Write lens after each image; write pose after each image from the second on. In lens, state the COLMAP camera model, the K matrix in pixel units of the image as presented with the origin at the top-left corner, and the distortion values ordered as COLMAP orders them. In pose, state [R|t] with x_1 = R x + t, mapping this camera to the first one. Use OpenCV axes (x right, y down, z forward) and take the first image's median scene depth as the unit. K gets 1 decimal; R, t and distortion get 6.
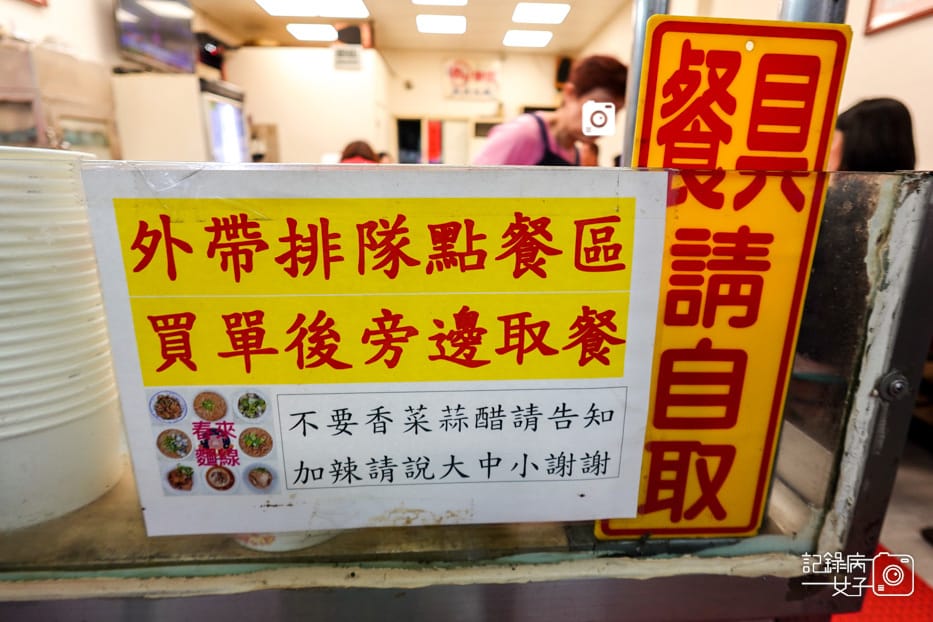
lens RADIAL K [[530.8, 0, 468.9], [0, 530.8, 305.3], [0, 0, 1]] dist [-0.000150, -0.001653]
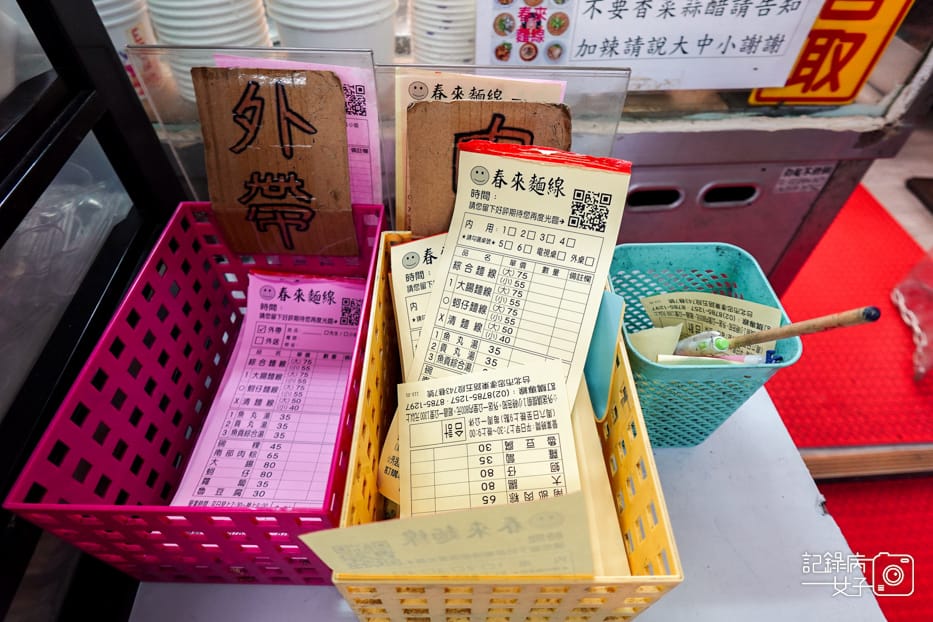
lens RADIAL K [[530.8, 0, 463.1], [0, 530.8, 311.7], [0, 0, 1]] dist [-0.000150, -0.001653]
pose [[0.999968, -0.002678, 0.007540, -0.656333], [-0.001835, 0.840485, 0.541832, 0.125247], [-0.007788, -0.541828, 0.840453, -0.664775]]
